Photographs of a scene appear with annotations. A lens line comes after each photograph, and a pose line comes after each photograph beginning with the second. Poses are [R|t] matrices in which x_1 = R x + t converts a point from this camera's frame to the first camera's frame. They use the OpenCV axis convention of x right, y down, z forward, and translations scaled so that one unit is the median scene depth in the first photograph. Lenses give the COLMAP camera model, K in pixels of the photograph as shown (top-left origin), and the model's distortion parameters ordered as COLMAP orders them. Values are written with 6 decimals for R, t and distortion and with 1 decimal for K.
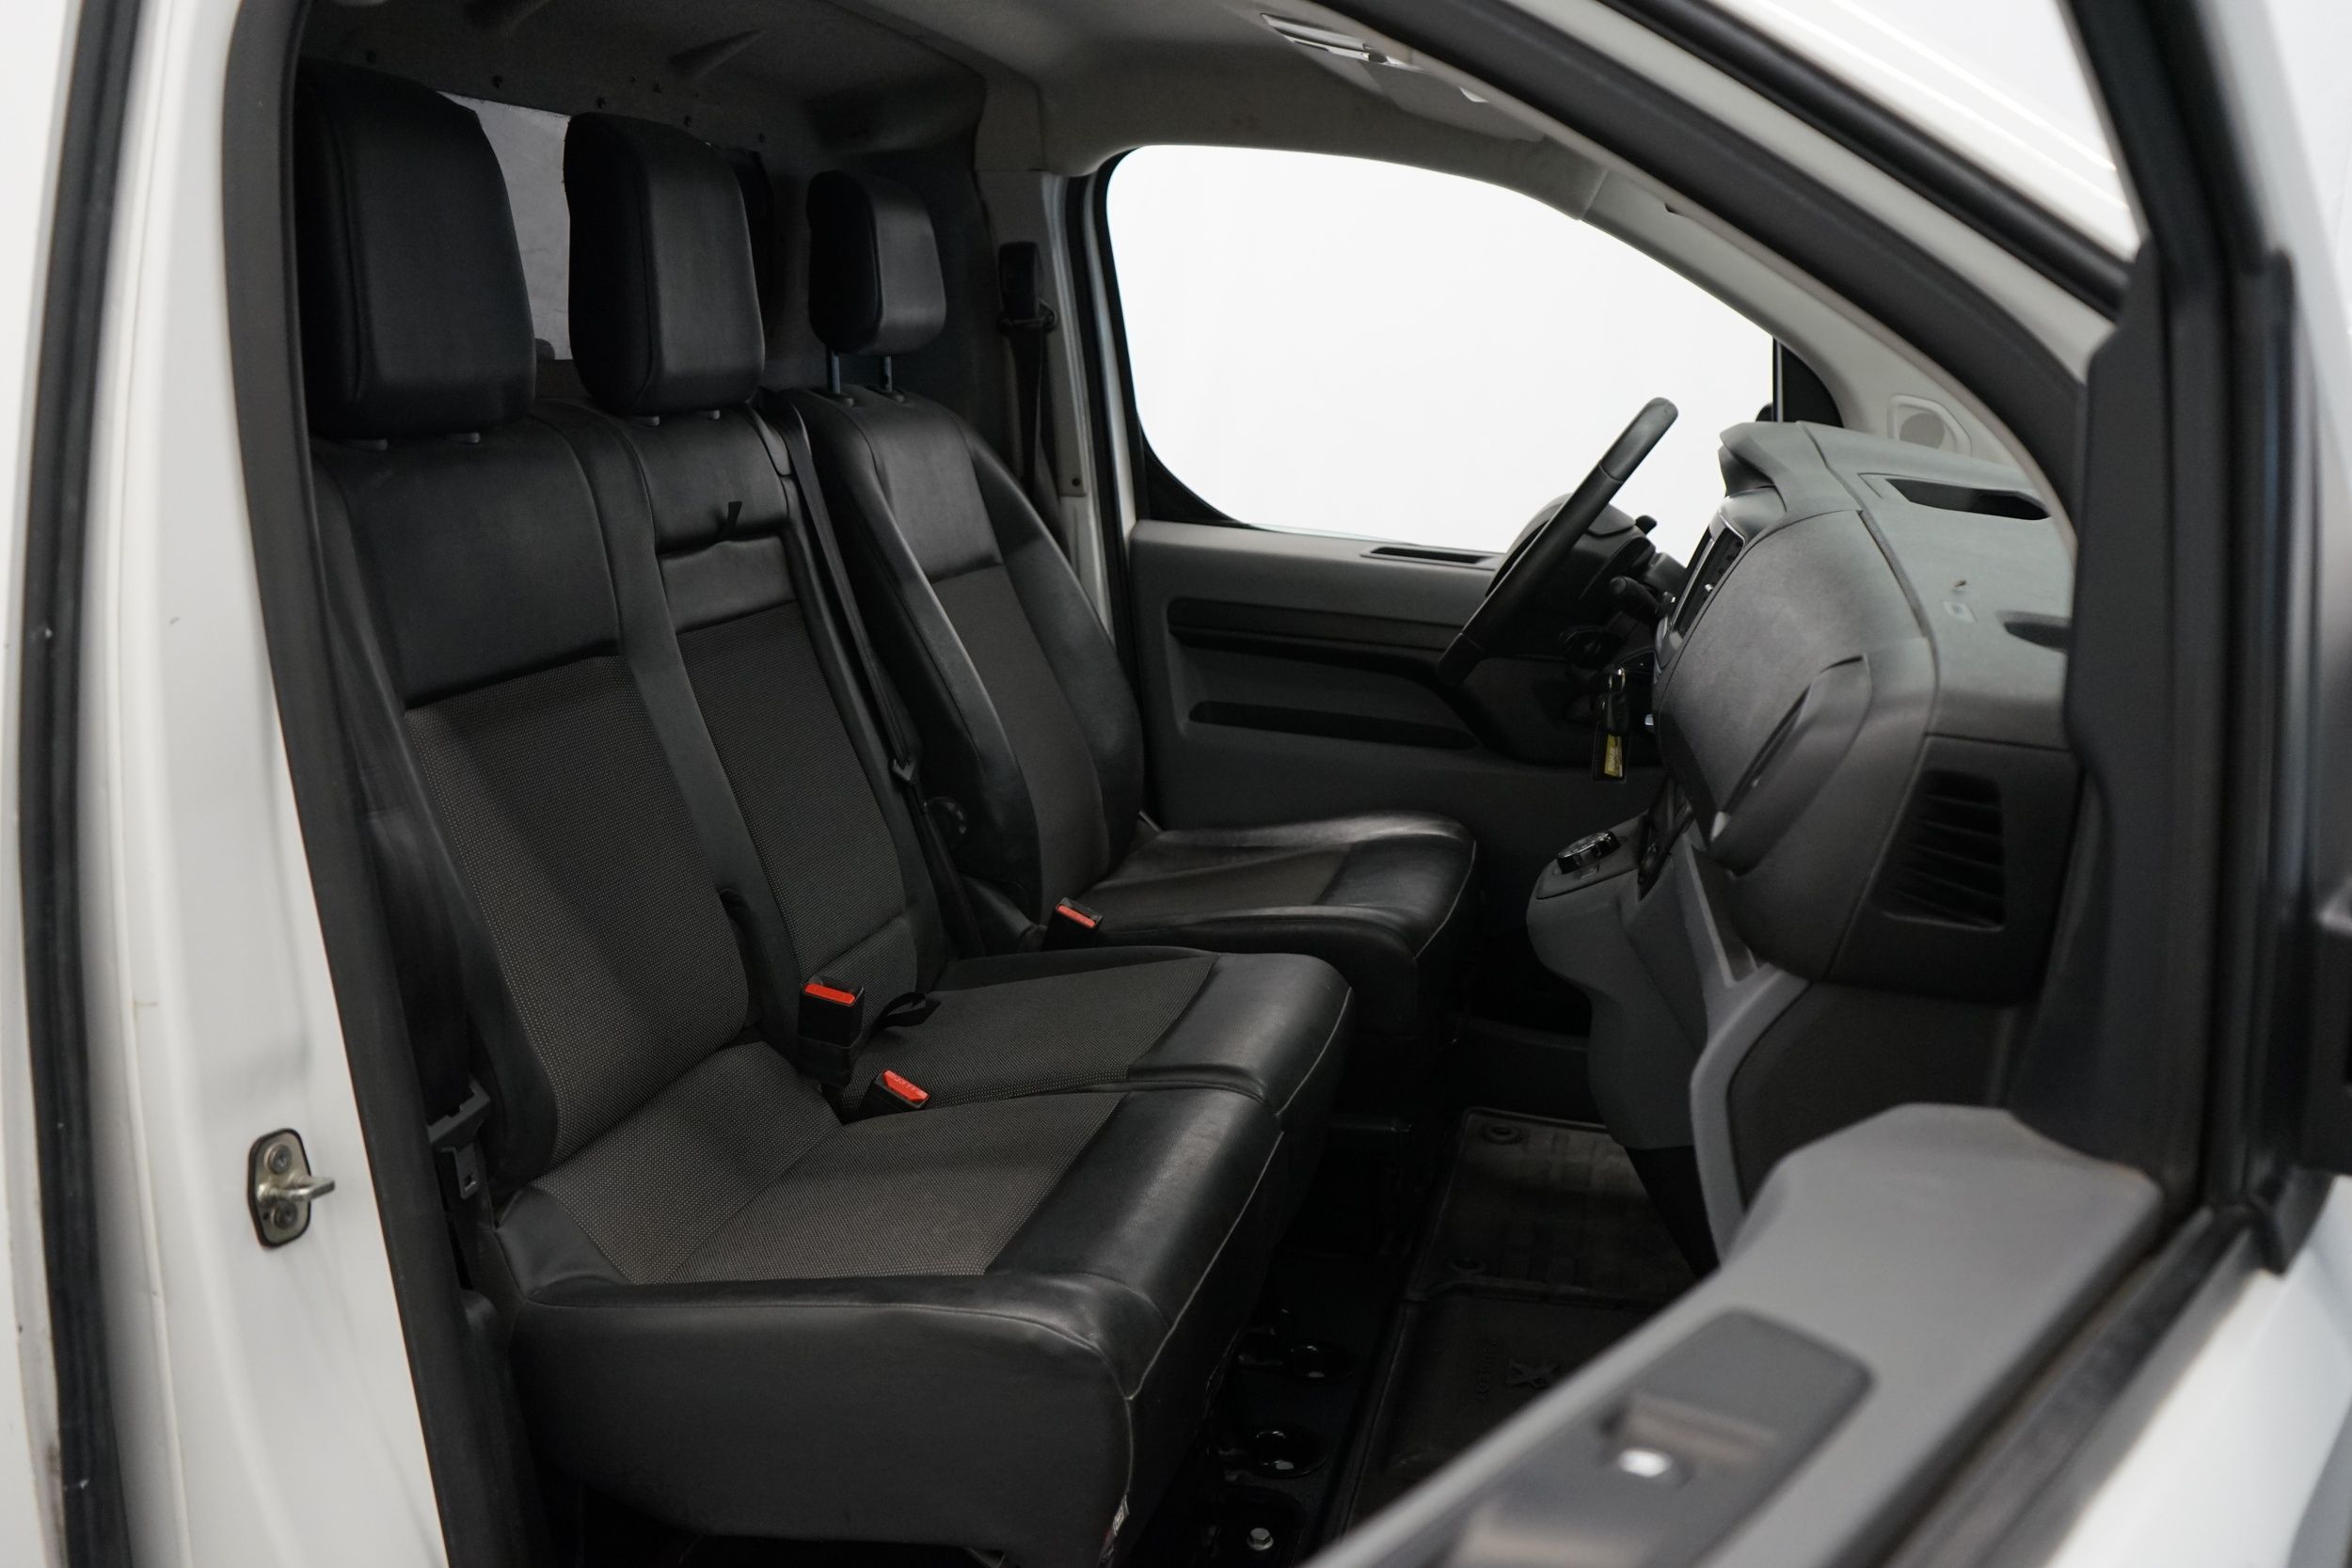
lens RADIAL K [[1925.1, 0, 1176.0], [0, 1925.1, 784.0], [0, 0, 1]] dist [-0.002686, 0.009186]
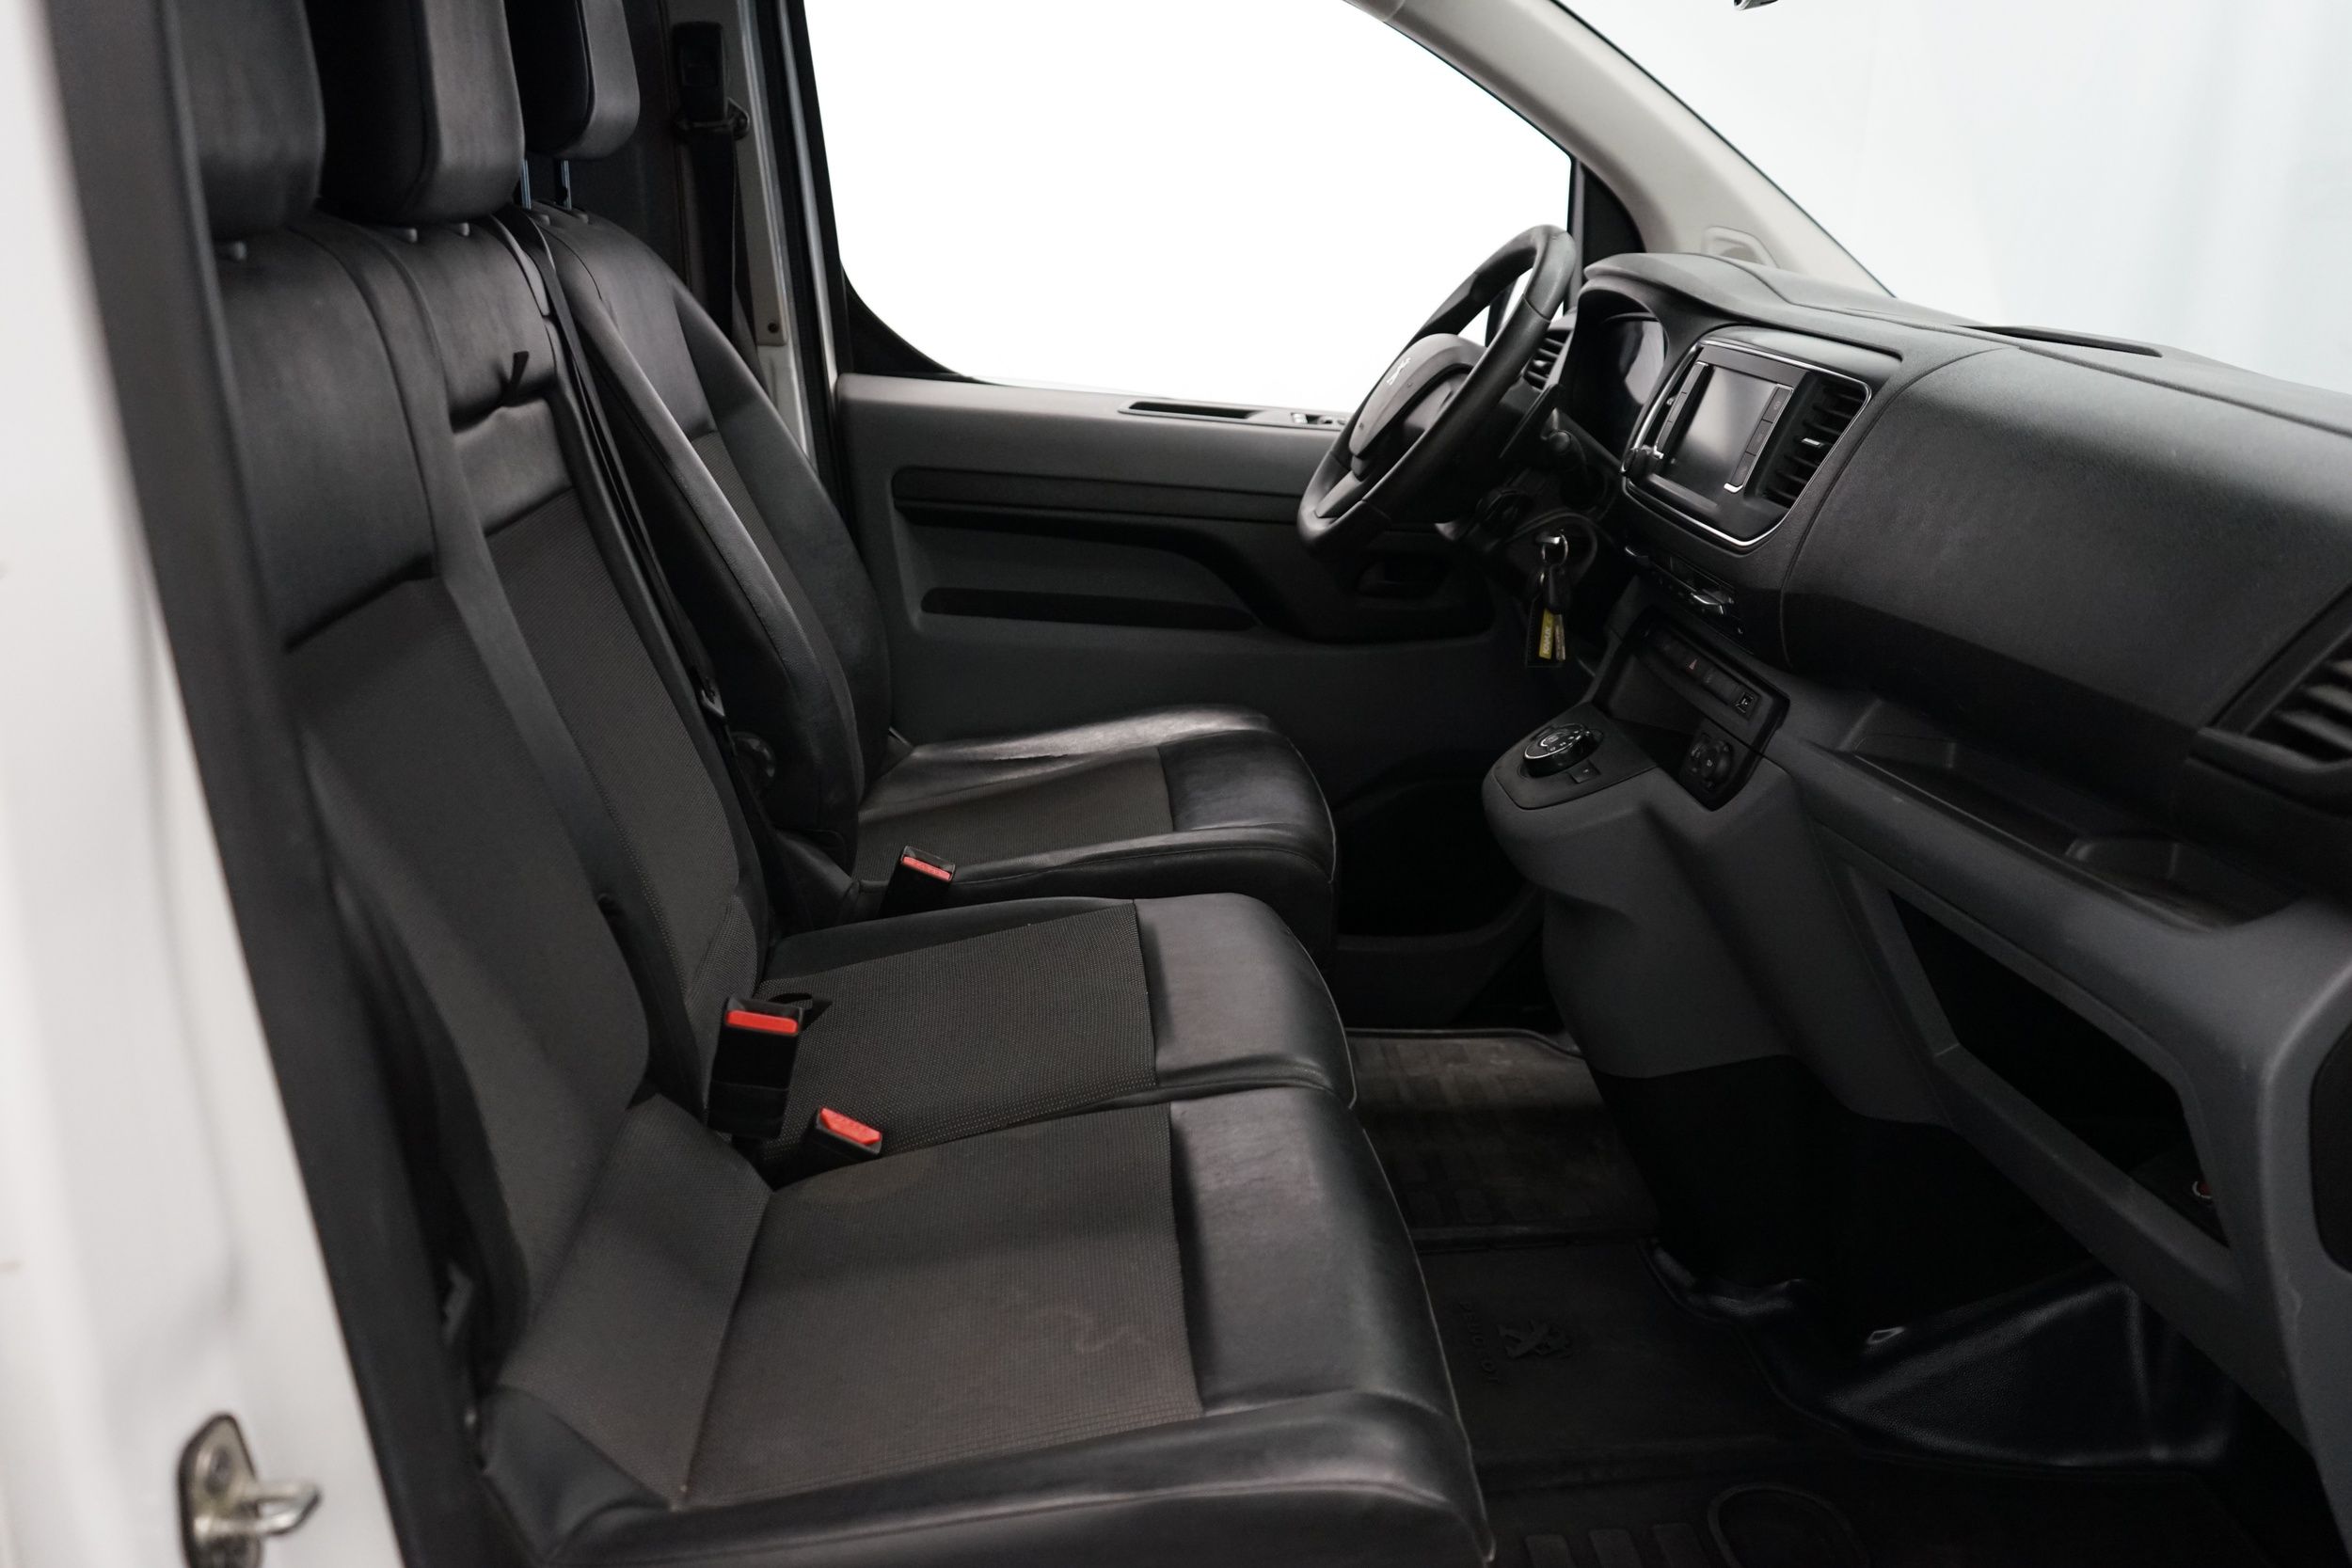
lens RADIAL K [[1922.1, 0, 1176.0], [0, 1922.1, 784.0], [0, 0, 1]] dist [-0.011788, -0.003326]
pose [[0.948426, -0.077996, 0.307253, -0.197363], [0.055225, 0.995090, 0.082134, -0.026977], [-0.312150, -0.060930, 0.948077, 0.202396]]
